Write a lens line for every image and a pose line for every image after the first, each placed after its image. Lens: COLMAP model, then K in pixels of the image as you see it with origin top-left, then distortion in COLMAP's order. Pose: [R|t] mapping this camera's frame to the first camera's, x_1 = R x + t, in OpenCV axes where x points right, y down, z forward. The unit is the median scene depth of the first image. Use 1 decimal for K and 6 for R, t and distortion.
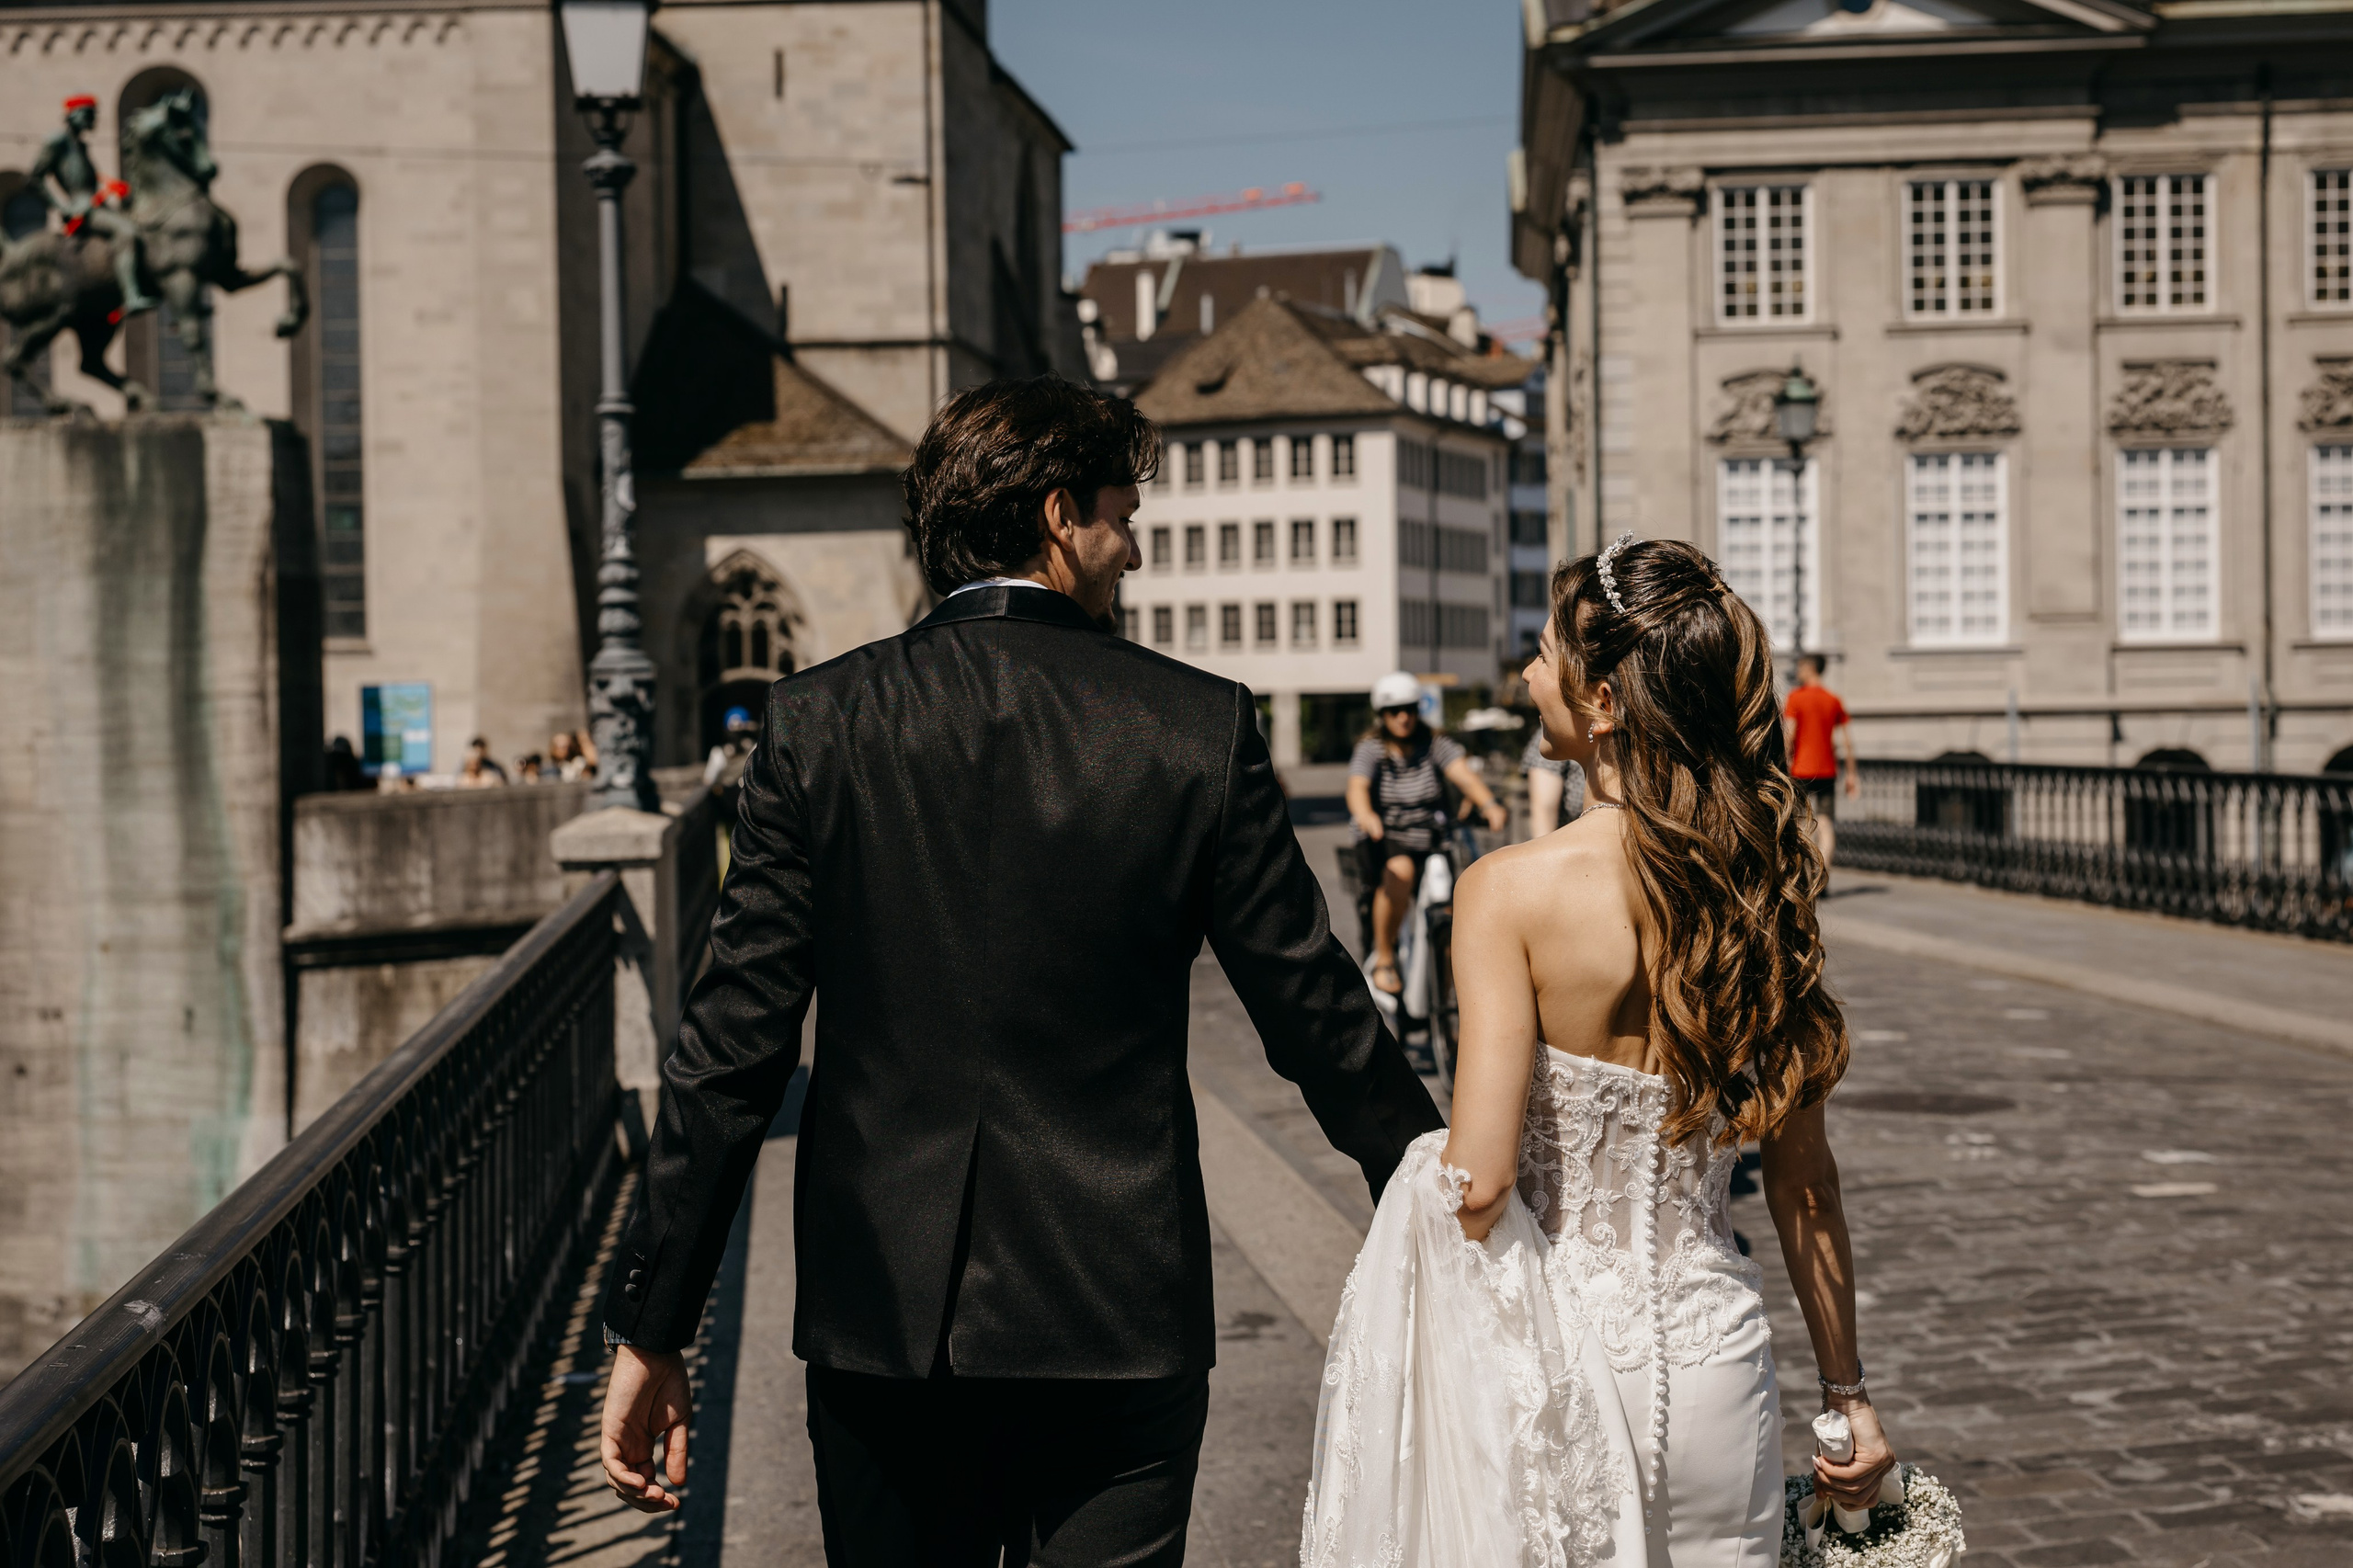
lens RADIAL K [[3231.4, 0, 1231.8], [0, 3231.4, 719.8], [0, 0, 1]] dist [0.057198, 0.000000]
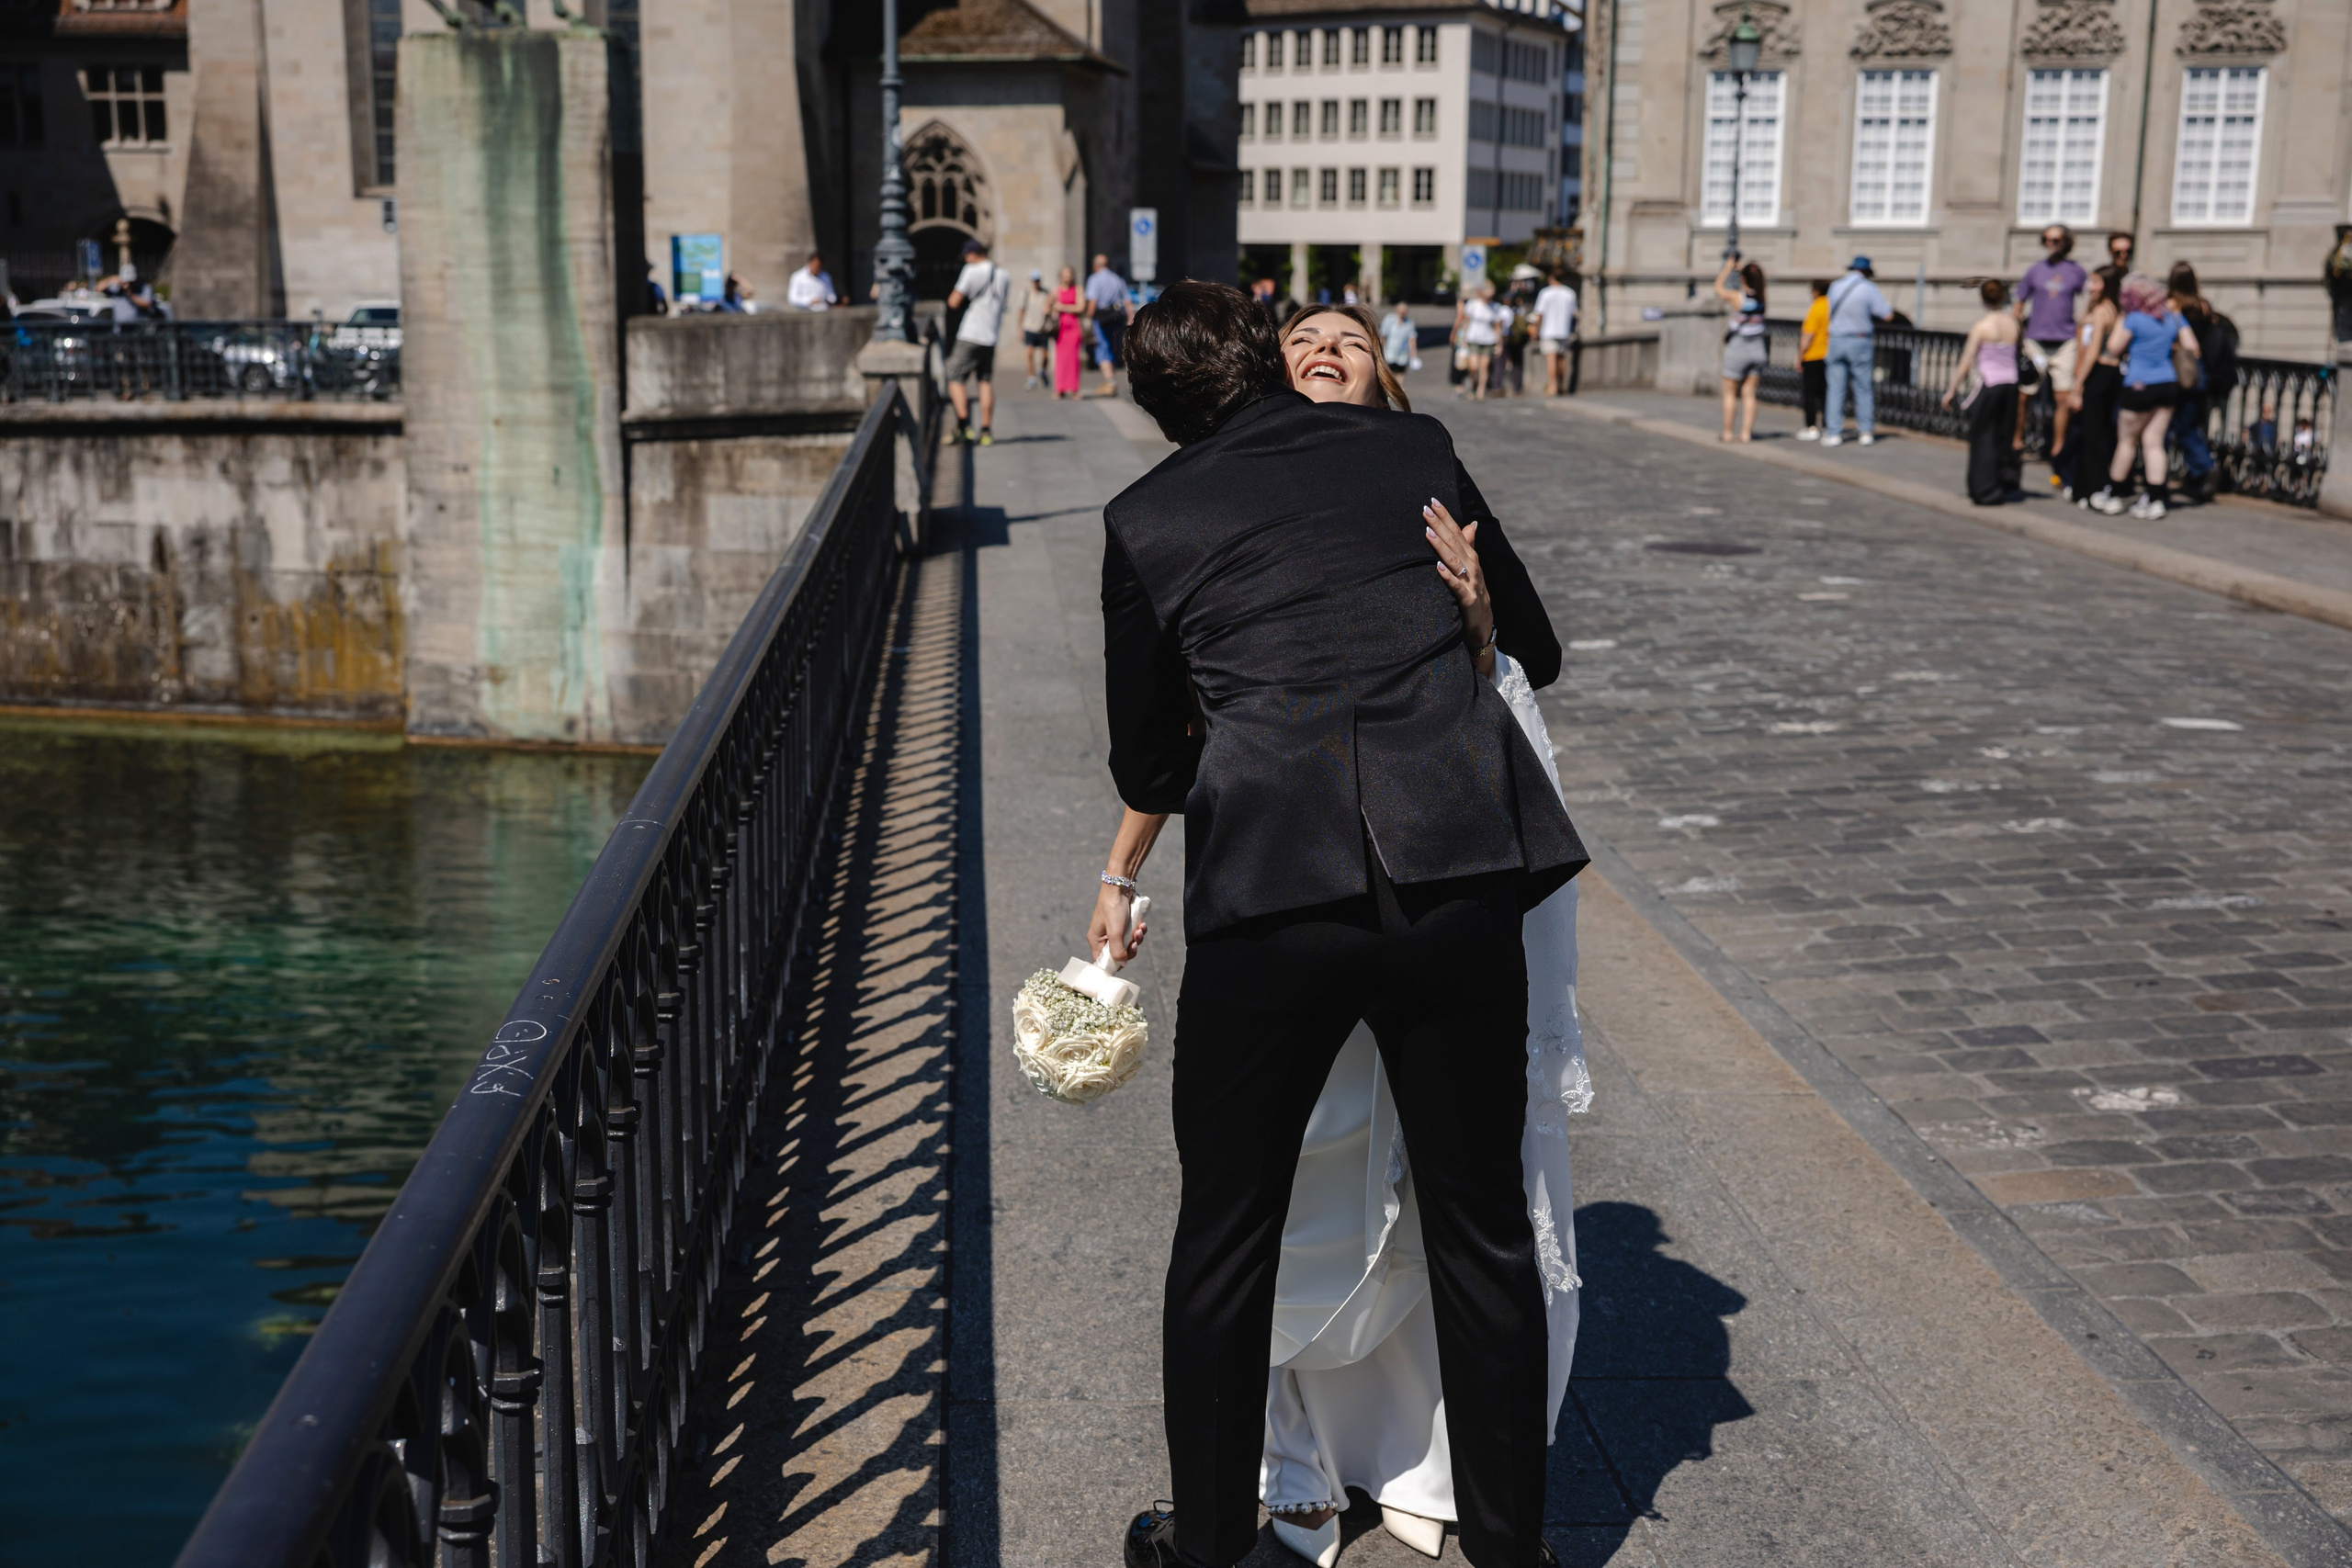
lens RADIAL K [[2713.9, 0, 1163.7], [0, 2713.9, 769.1], [0, 0, 1]] dist [0.032491, 0.000000]
pose [[0.997737, 0.035290, -0.057239, 0.008778], [-0.024081, 0.982283, 0.185851, -0.005290], [0.062783, -0.184052, 0.980909, -0.106902]]
